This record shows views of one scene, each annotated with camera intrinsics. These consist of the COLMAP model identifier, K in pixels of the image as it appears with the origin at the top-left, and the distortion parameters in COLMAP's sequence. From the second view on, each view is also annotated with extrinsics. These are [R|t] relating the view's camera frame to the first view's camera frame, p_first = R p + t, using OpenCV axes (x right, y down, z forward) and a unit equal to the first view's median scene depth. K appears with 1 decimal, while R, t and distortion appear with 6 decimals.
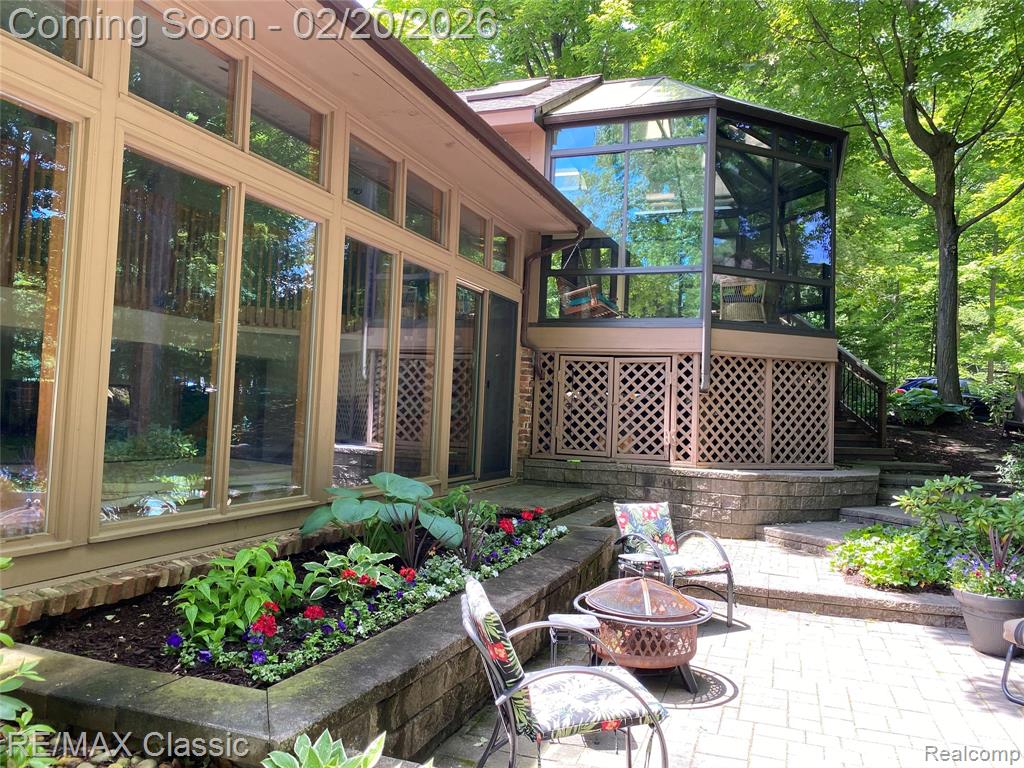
lens RADIAL K [[774.6, 0, 507.1], [0, 774.6, 376.8], [0, 0, 1]] dist [0.000927, -0.001868]
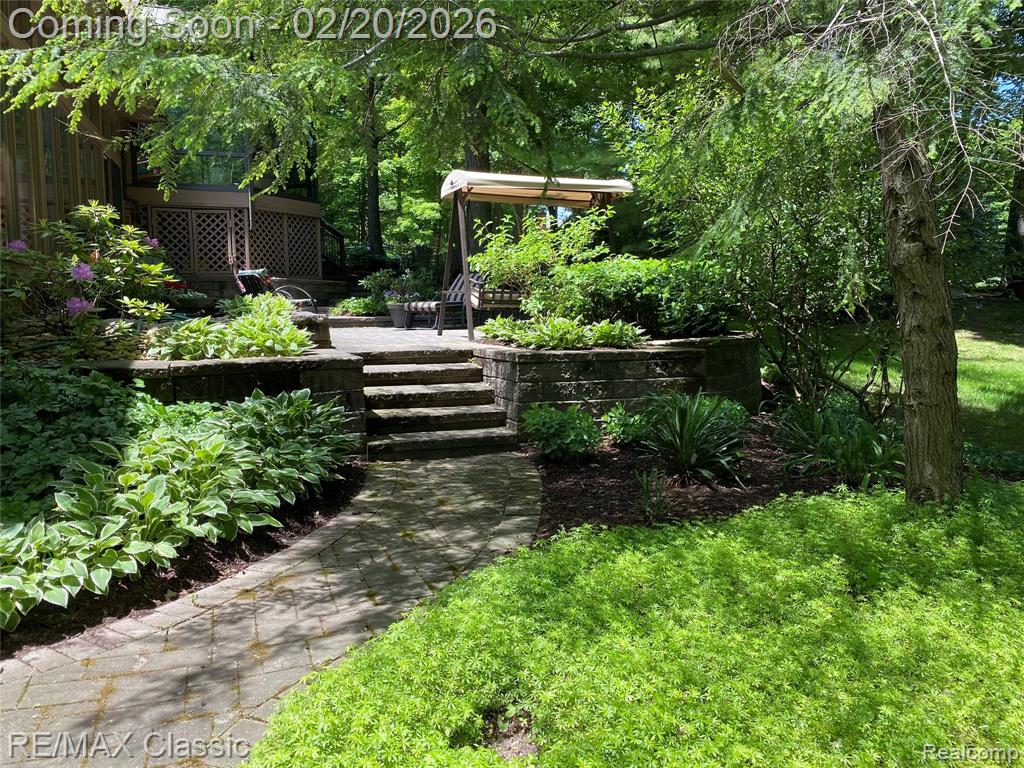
lens RADIAL K [[774.6, 0, 507.6], [0, 774.6, 386.0], [0, 0, 1]] dist [0.000927, -0.001868]
pose [[0.768791, -0.109042, 0.630136, -0.397010], [0.009804, 0.987250, 0.158877, 0.085039], [-0.639425, -0.115965, 0.760057, -0.640304]]
